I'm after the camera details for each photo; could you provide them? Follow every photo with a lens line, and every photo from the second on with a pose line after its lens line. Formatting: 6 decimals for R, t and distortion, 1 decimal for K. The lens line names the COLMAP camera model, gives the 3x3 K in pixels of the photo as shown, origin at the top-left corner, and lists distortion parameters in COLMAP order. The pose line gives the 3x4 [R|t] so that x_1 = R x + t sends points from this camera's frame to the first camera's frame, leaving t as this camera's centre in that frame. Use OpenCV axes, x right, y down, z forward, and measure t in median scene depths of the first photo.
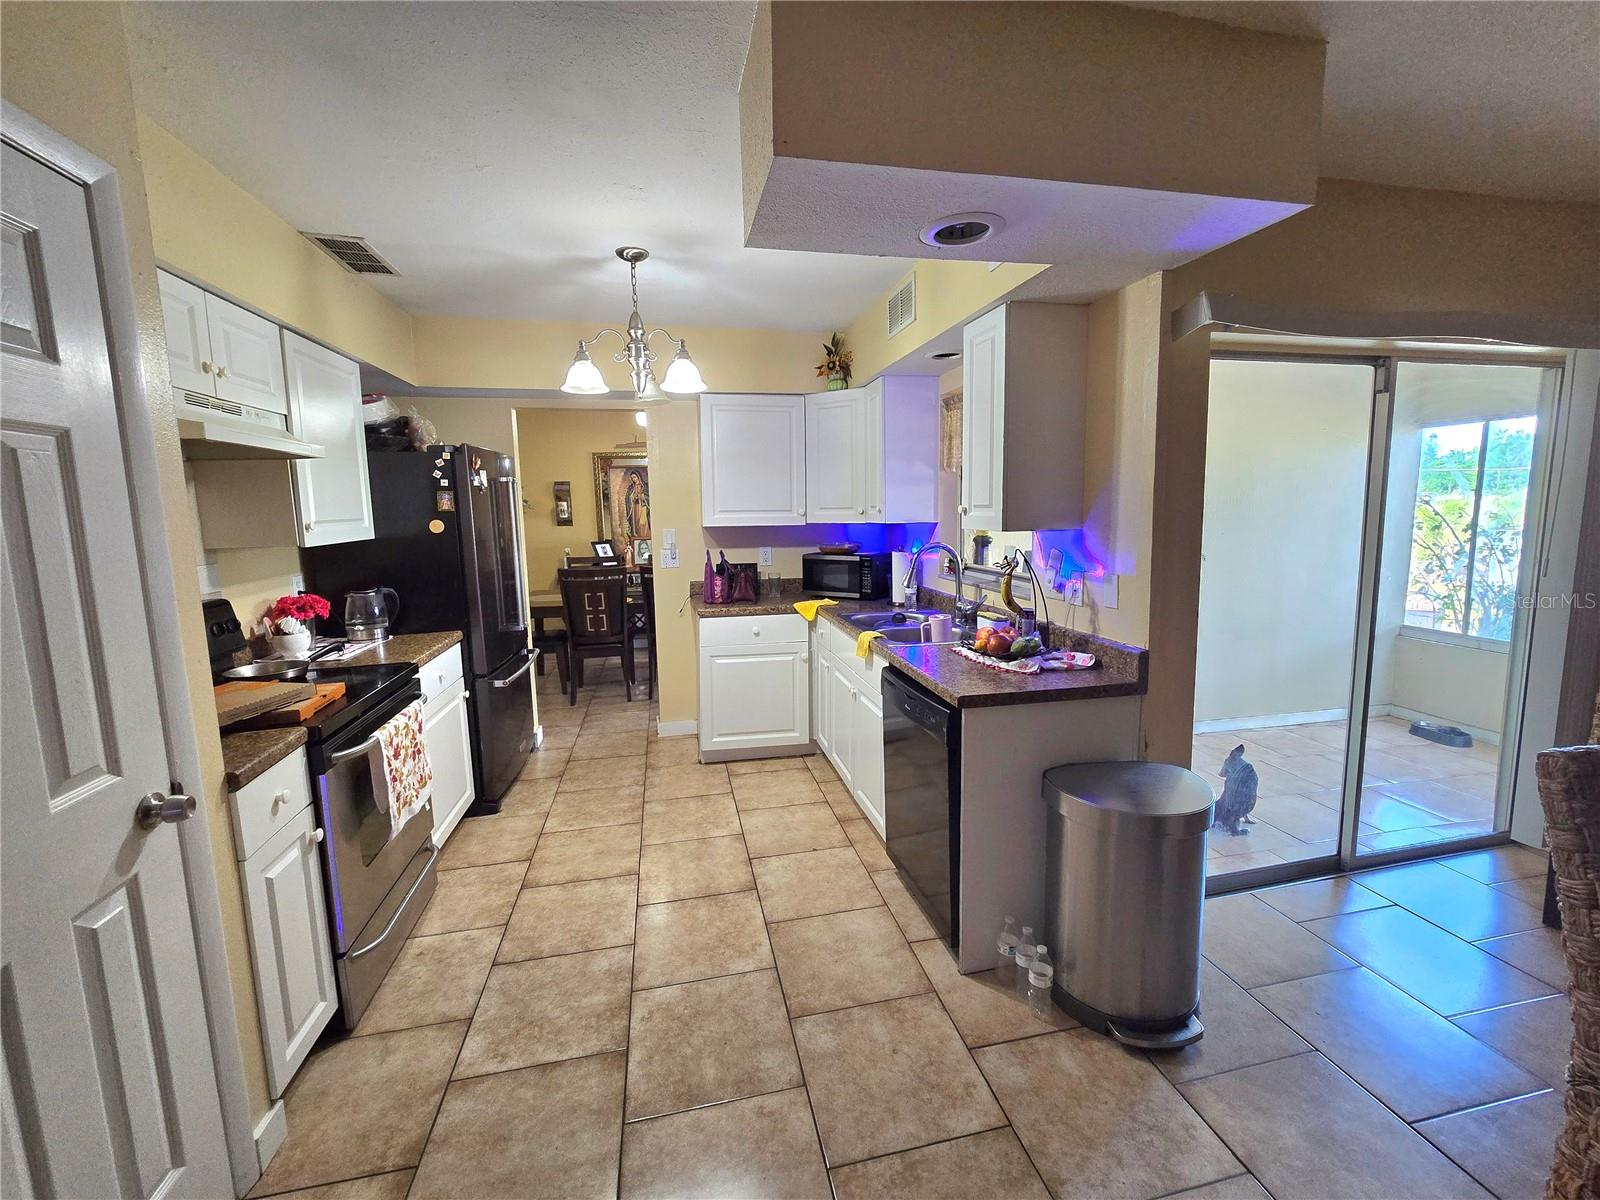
lens RADIAL K [[660.6, 0, 812.8], [0, 660.6, 592.7], [0, 0, 1]] dist [0.001077, -0.001489]
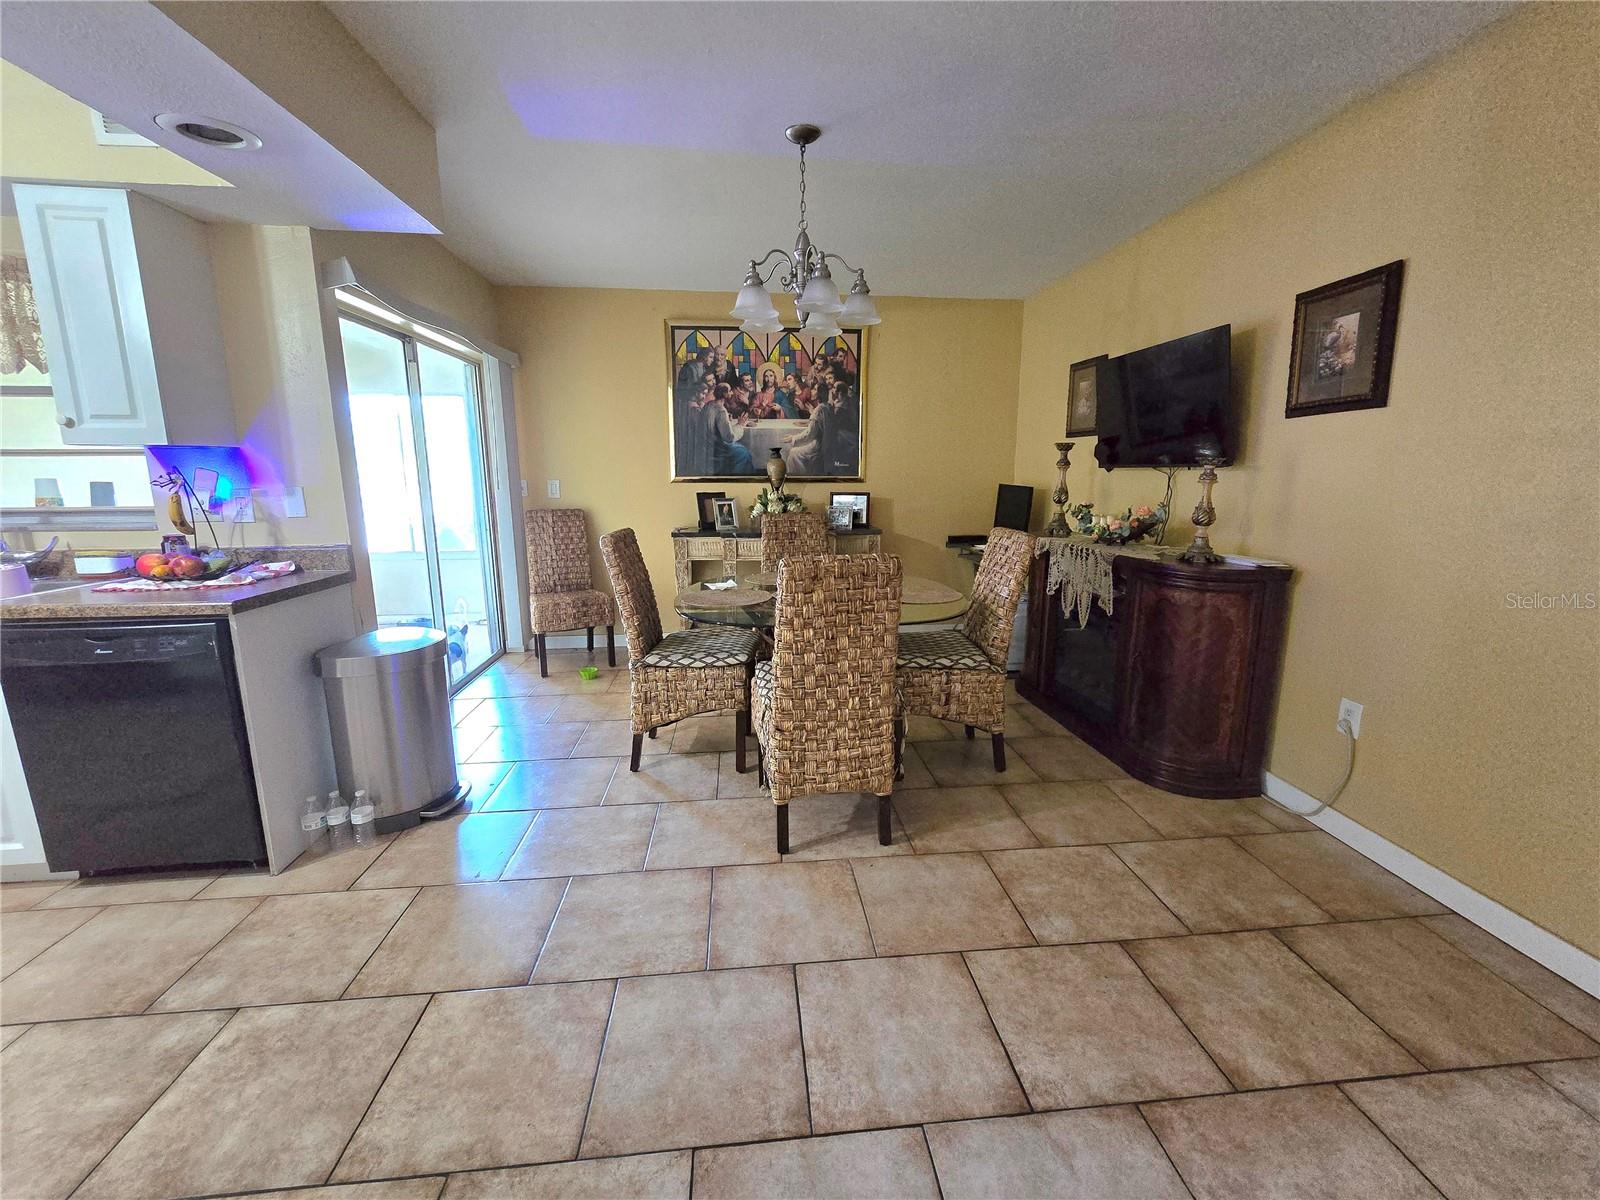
lens RADIAL K [[660.6, 0, 803.7], [0, 660.6, 593.0], [0, 0, 1]] dist [0.001077, -0.001489]
pose [[0.124269, -0.166380, 0.978200, -0.711958], [0.125261, 0.980585, 0.150873, 0.110837], [-0.984310, 0.103781, 0.142698, 0.001463]]
